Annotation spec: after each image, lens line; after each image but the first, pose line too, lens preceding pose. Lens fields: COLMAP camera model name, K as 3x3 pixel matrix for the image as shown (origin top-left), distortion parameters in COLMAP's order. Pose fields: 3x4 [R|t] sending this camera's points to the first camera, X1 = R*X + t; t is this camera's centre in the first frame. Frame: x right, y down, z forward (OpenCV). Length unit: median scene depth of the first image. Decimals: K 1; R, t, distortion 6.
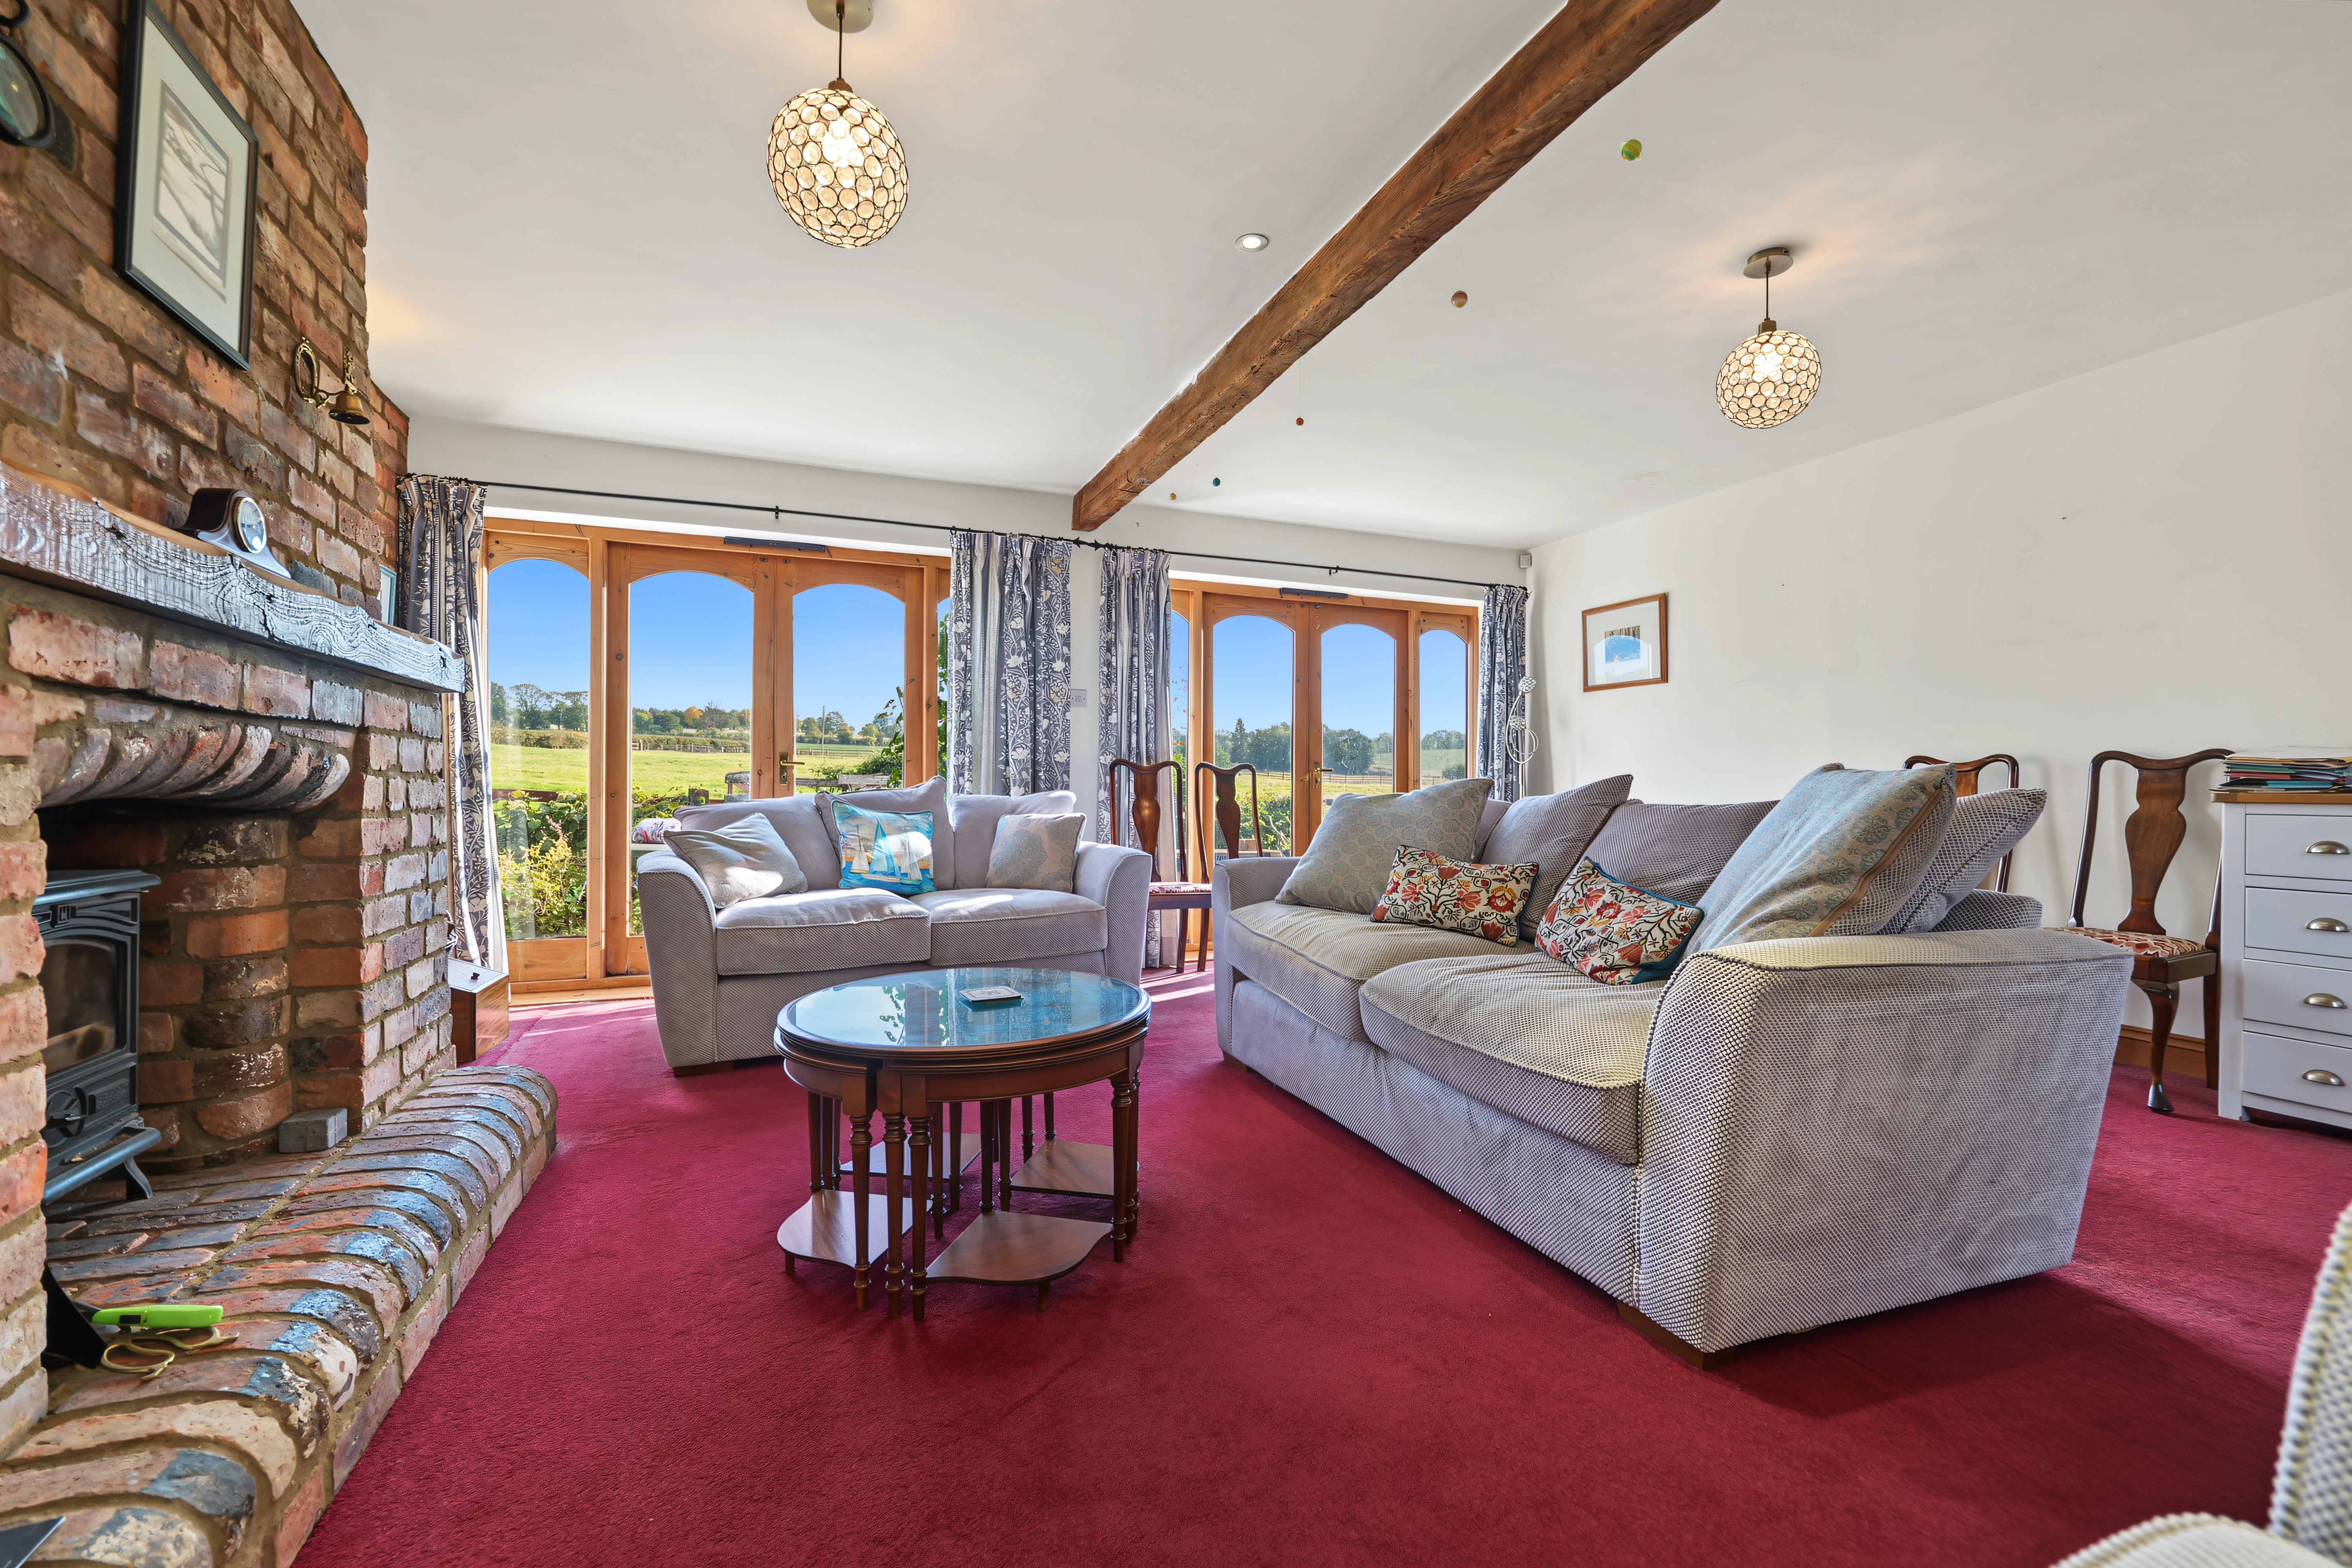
lens RADIAL K [[960.0, 0, 1176.0], [0, 960.0, 784.0], [0, 0, 1]] dist [-0.000992, -0.000200]
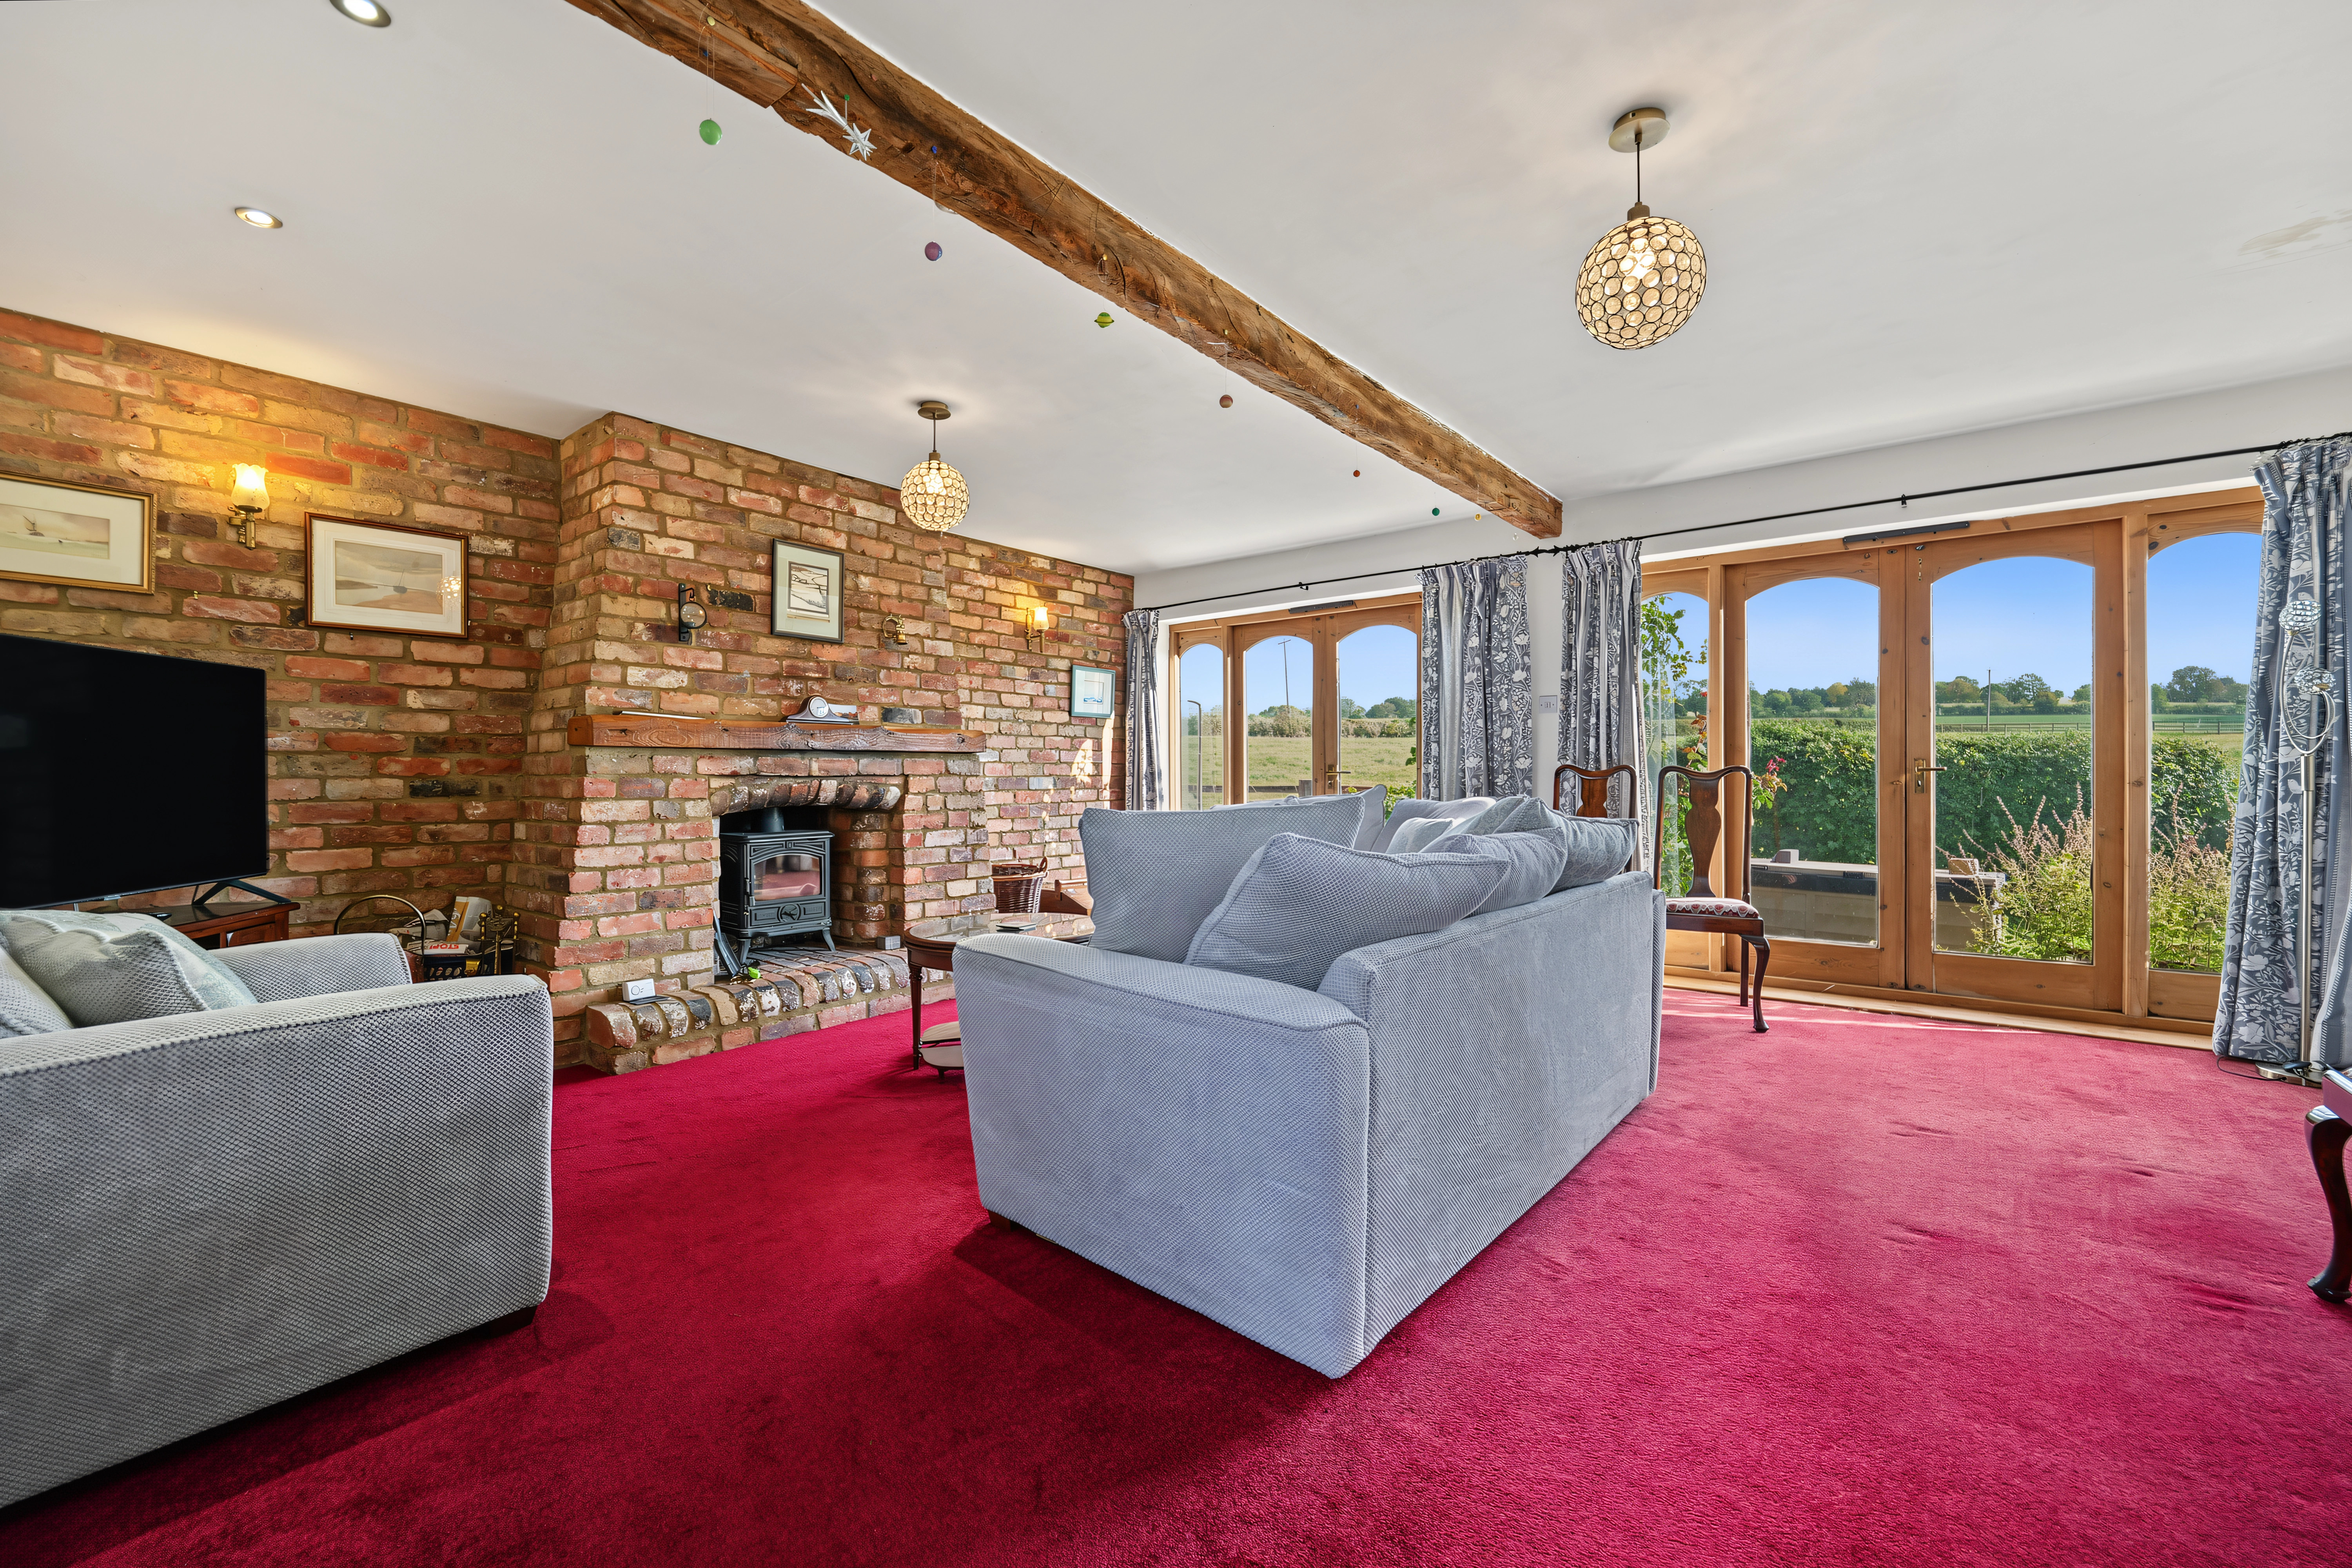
lens RADIAL K [[960.0, 0, 1176.0], [0, 960.0, 784.0], [0, 0, 1]] dist [-0.000992, -0.000200]
pose [[0.503799, 0.001050, -0.863820, 0.615108], [0.012012, 0.999894, 0.008221, -0.019736], [0.863738, -0.014518, 0.503733, 0.161366]]
